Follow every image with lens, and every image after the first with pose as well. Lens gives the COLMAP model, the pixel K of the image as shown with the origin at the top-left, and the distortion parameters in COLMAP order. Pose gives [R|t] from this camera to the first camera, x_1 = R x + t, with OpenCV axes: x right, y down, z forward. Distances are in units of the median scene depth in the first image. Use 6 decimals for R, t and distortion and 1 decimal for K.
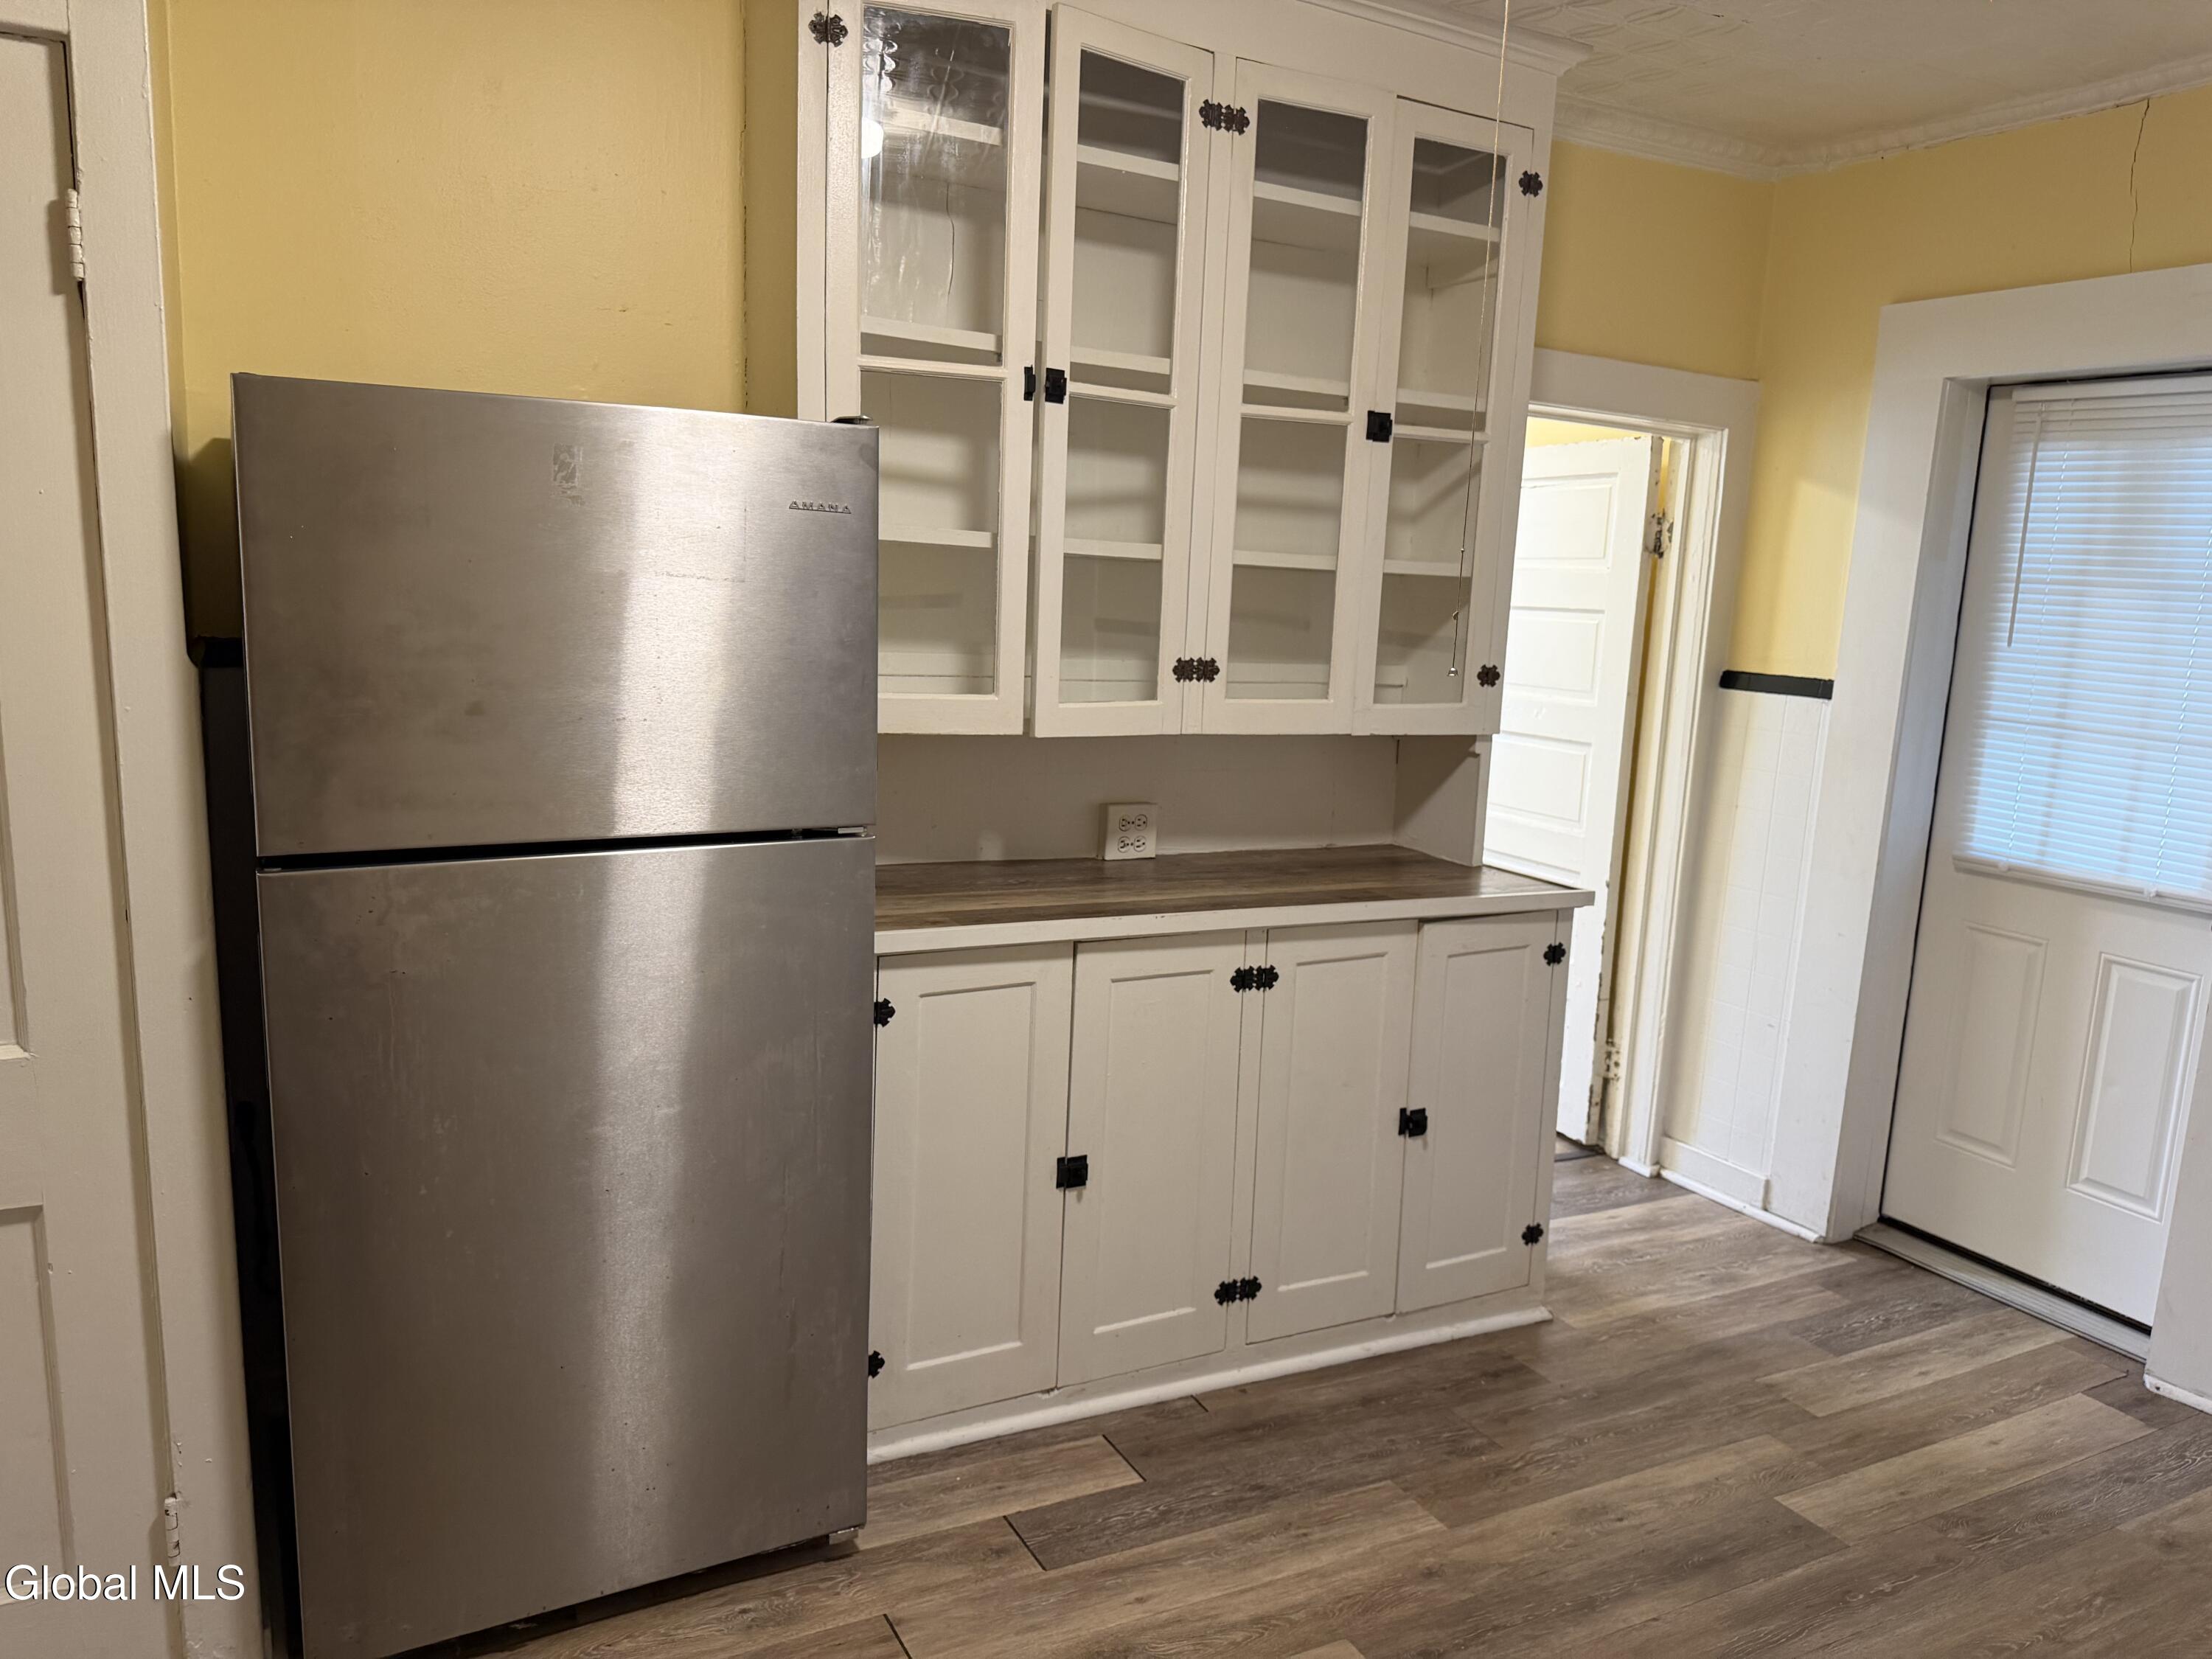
lens RADIAL K [[1555.1, 0, 1106.0], [0, 1555.1, 829.5], [0, 0, 1]] dist [0.079535, -0.114683]
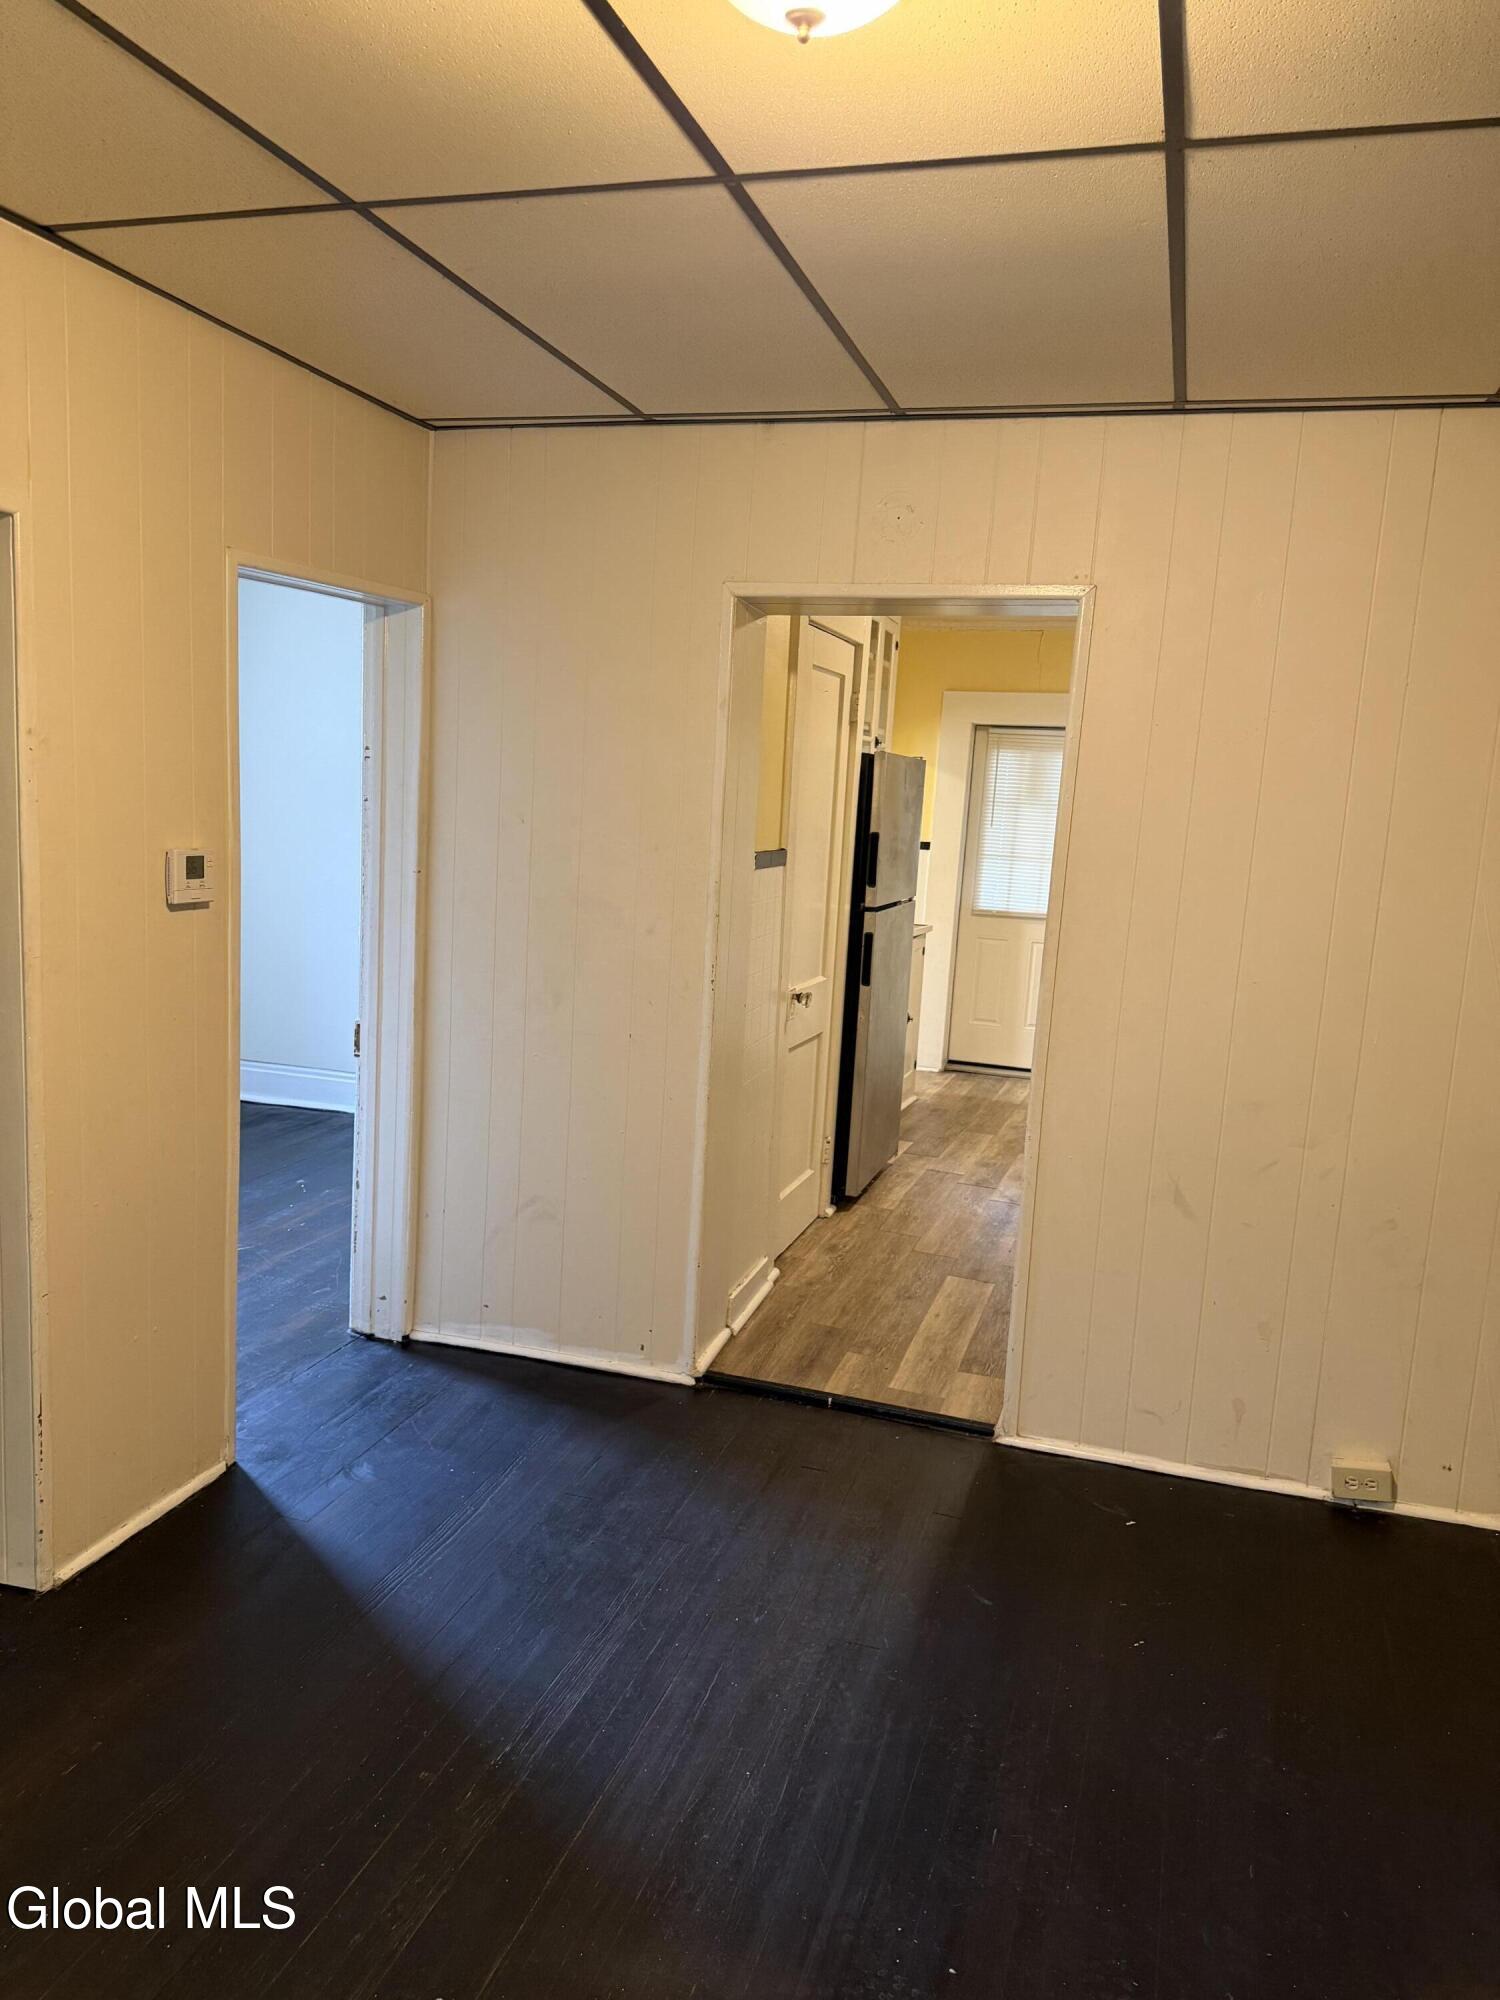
lens RADIAL K [[1406.1, 0, 750.0], [0, 1406.1, 1000.0], [0, 0, 1]] dist [0.079535, -0.114683]
pose [[0.727997, -0.096428, 0.678766, -1.369103], [0.084509, 0.995130, 0.050733, 0.017659], [-0.680352, 0.020429, 0.732601, -0.447436]]
